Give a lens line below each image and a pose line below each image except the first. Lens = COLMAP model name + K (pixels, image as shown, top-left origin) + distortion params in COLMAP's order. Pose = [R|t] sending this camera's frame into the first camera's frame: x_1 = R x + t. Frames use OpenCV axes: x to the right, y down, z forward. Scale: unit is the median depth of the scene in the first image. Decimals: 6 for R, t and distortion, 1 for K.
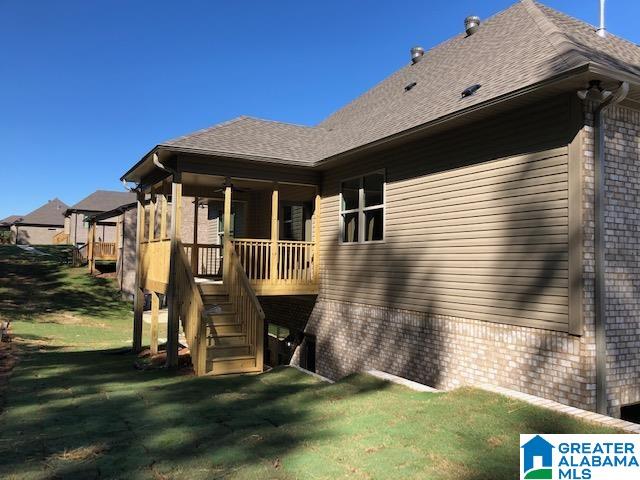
lens RADIAL K [[519.8, 0, 319.9], [0, 519.8, 243.6], [0, 0, 1]] dist [0.040005, -0.062082]
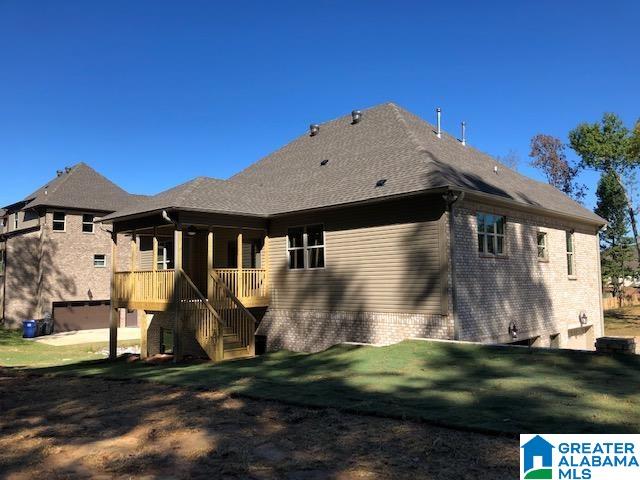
lens RADIAL K [[519.8, 0, 317.3], [0, 519.8, 235.5], [0, 0, 1]] dist [0.040005, -0.062082]
pose [[0.954882, -0.006869, 0.296907, -0.378388], [0.021856, 0.998647, -0.047185, -0.032022], [-0.296181, 0.051545, 0.953740, -0.515094]]
